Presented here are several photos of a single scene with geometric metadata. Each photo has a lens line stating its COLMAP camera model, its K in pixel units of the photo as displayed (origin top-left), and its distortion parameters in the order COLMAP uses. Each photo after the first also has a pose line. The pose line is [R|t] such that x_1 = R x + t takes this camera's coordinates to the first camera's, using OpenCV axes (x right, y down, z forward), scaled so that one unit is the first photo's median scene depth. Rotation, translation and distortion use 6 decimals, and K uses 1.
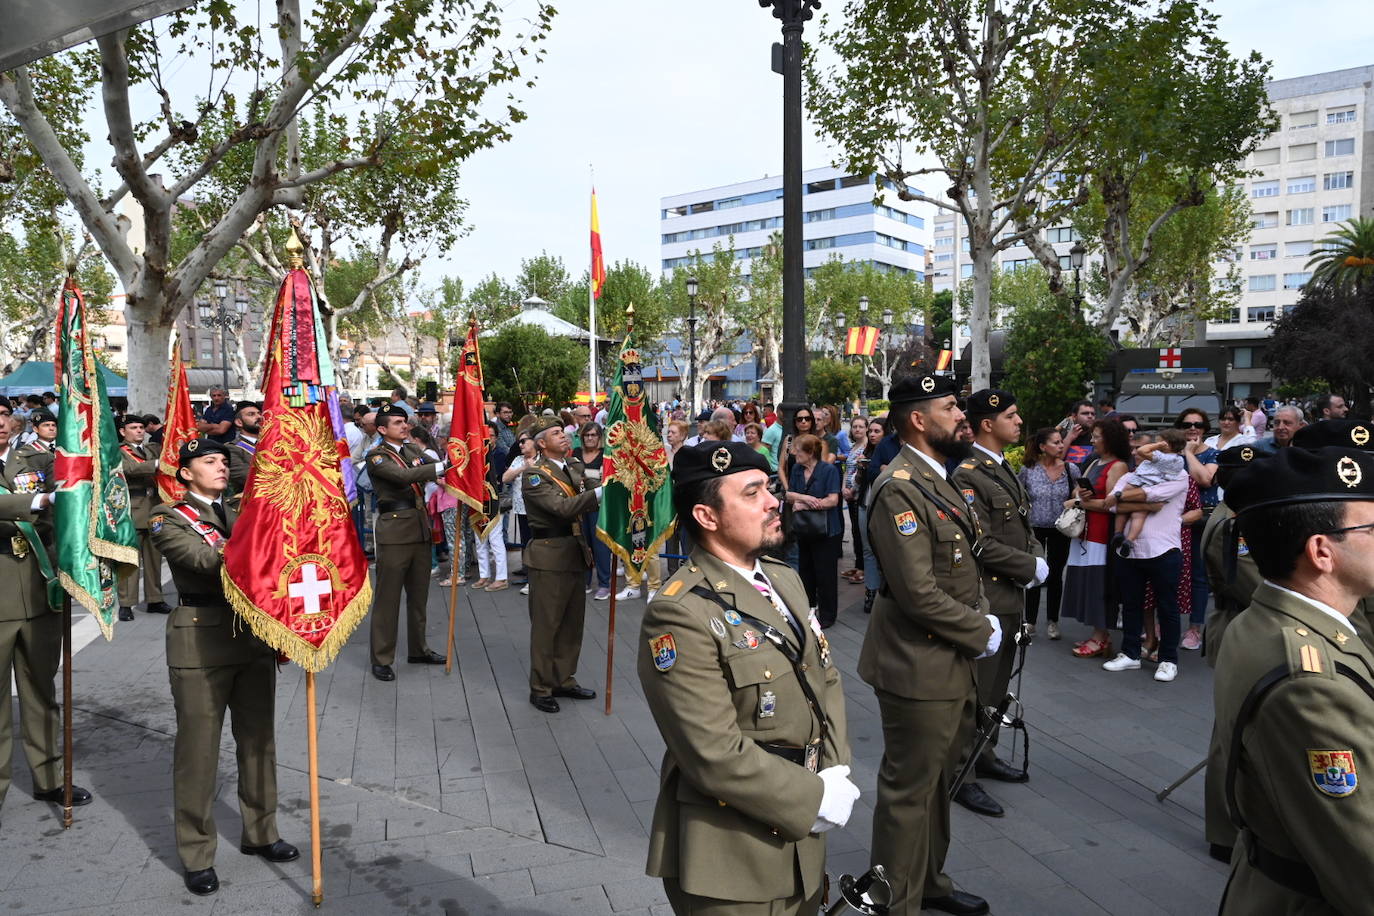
lens RADIAL K [[946.8, 0, 688.9], [0, 946.8, 450.7], [0, 0, 1]] dist [0.016506, -0.008097]
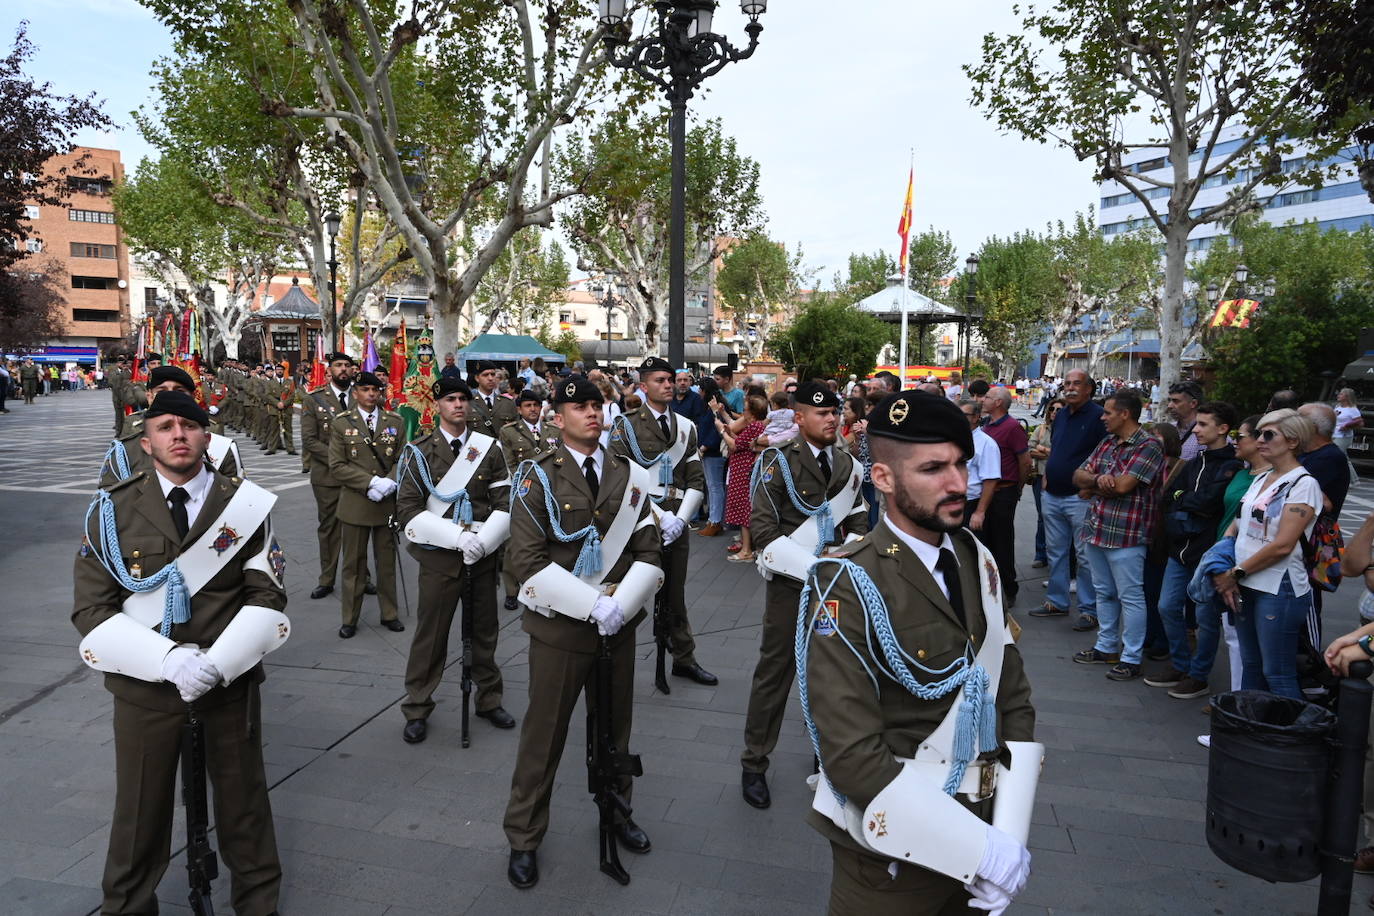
lens RADIAL K [[946.8, 0, 684.8], [0, 946.8, 468.5], [0, 0, 1]] dist [0.016506, -0.008097]
pose [[0.886800, 0.071585, -0.456575, 0.141605], [-0.050068, 0.996998, 0.059069, 0.001708], [0.459433, -0.029522, 0.887722, -0.047301]]
